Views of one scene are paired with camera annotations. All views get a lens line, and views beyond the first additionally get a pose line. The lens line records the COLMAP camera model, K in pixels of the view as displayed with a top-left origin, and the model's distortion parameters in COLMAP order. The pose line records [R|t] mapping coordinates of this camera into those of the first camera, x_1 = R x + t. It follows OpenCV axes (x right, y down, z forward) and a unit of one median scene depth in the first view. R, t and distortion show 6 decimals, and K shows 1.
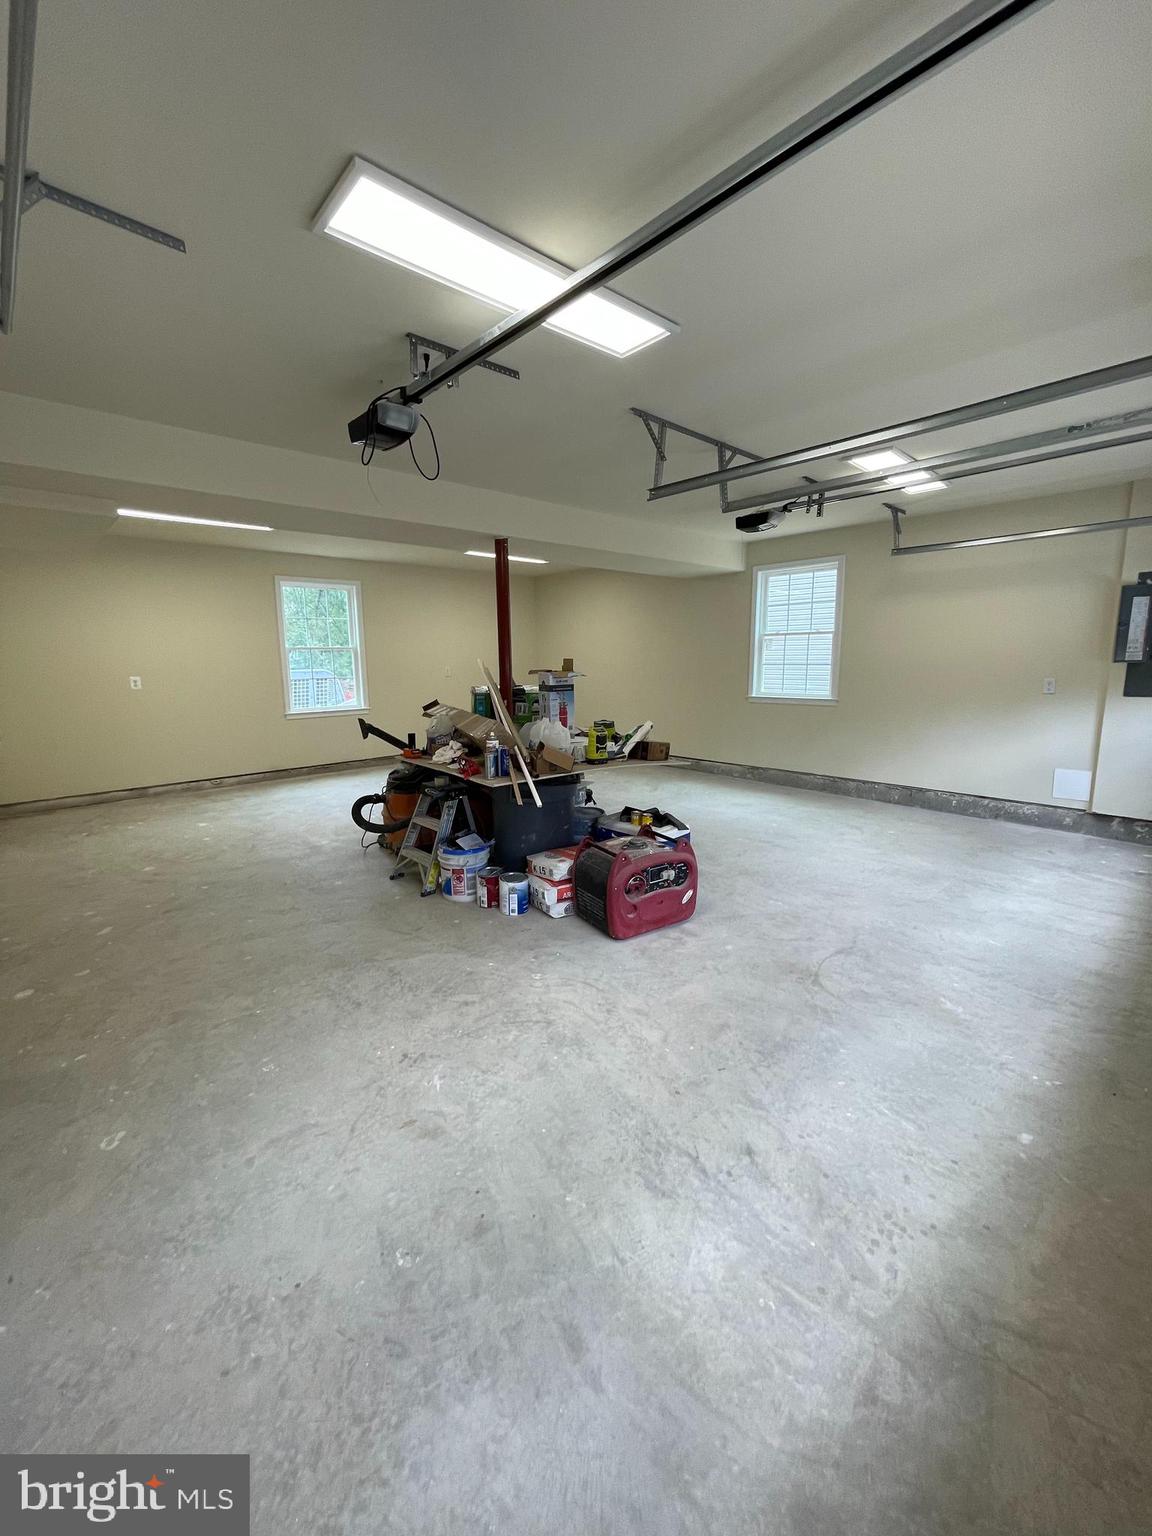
lens RADIAL K [[619.9, 0, 576.0], [0, 619.9, 768.0], [0, 0, 1]] dist [0.000698, 0.000177]
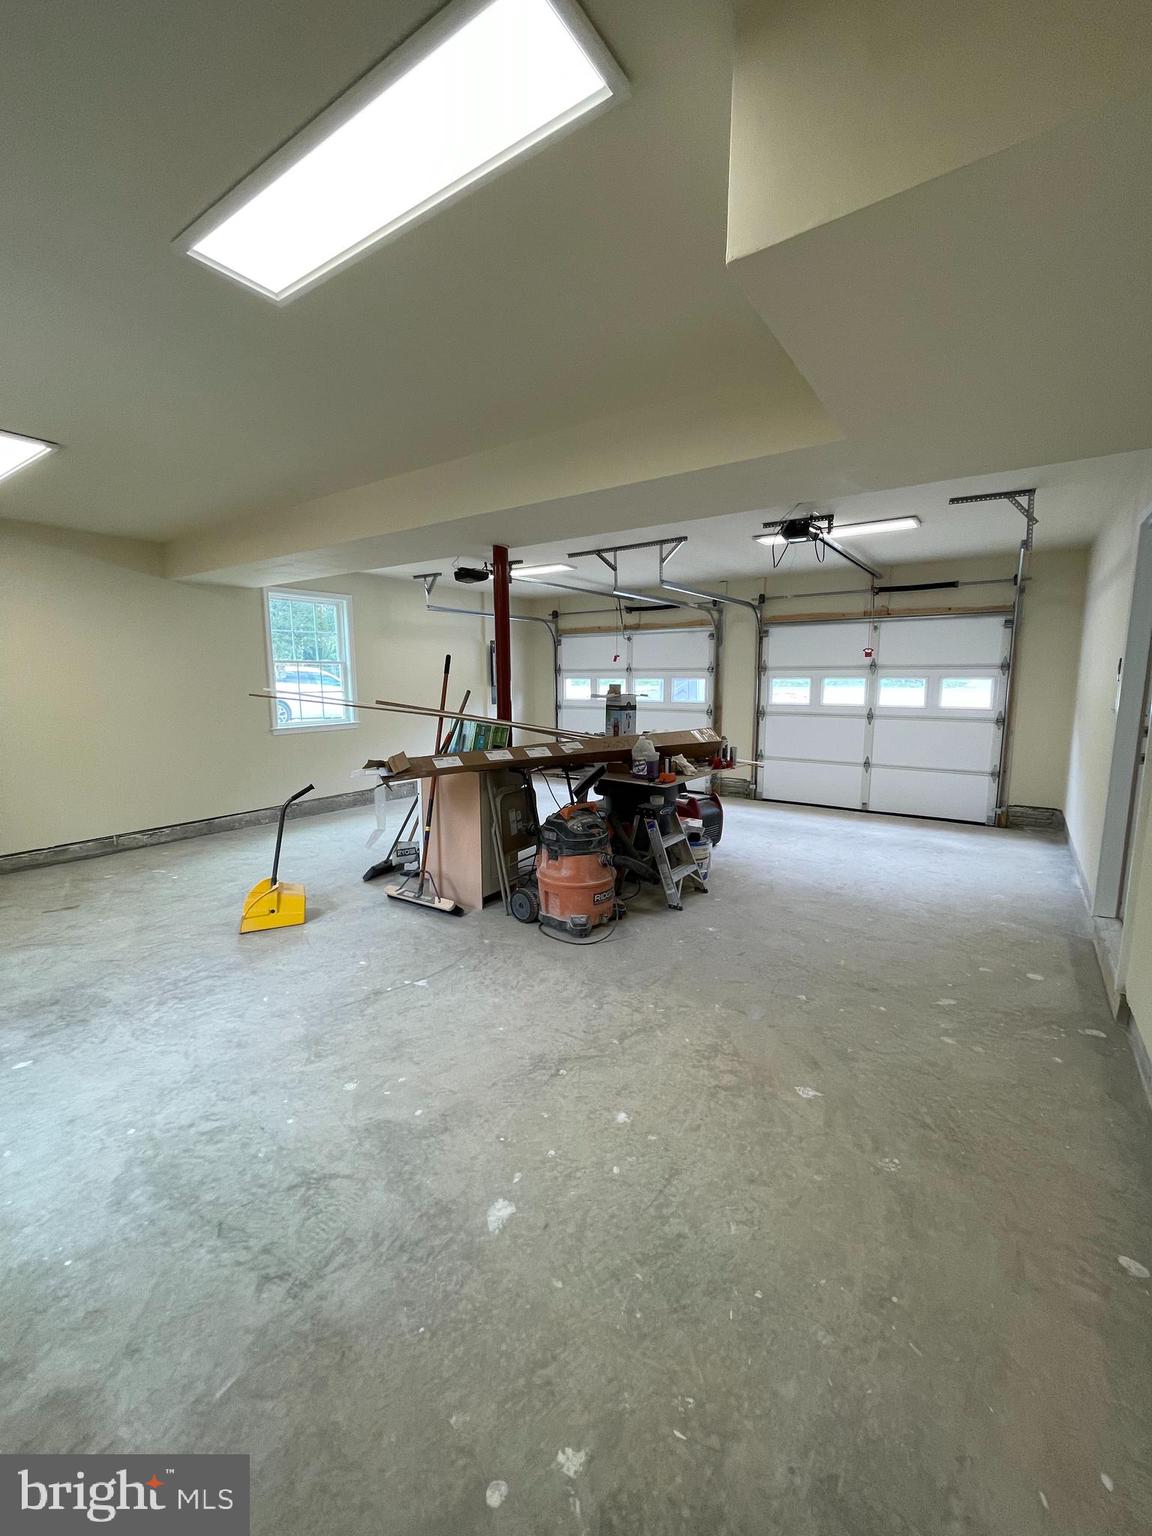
lens RADIAL K [[619.9, 0, 576.0], [0, 619.9, 768.0], [0, 0, 1]] dist [0.000698, 0.000177]
pose [[-0.214152, -0.133139, 0.967684, -1.419105], [0.178005, 0.968760, 0.172680, -0.282340], [-0.960444, 0.209233, -0.183762, 1.563743]]
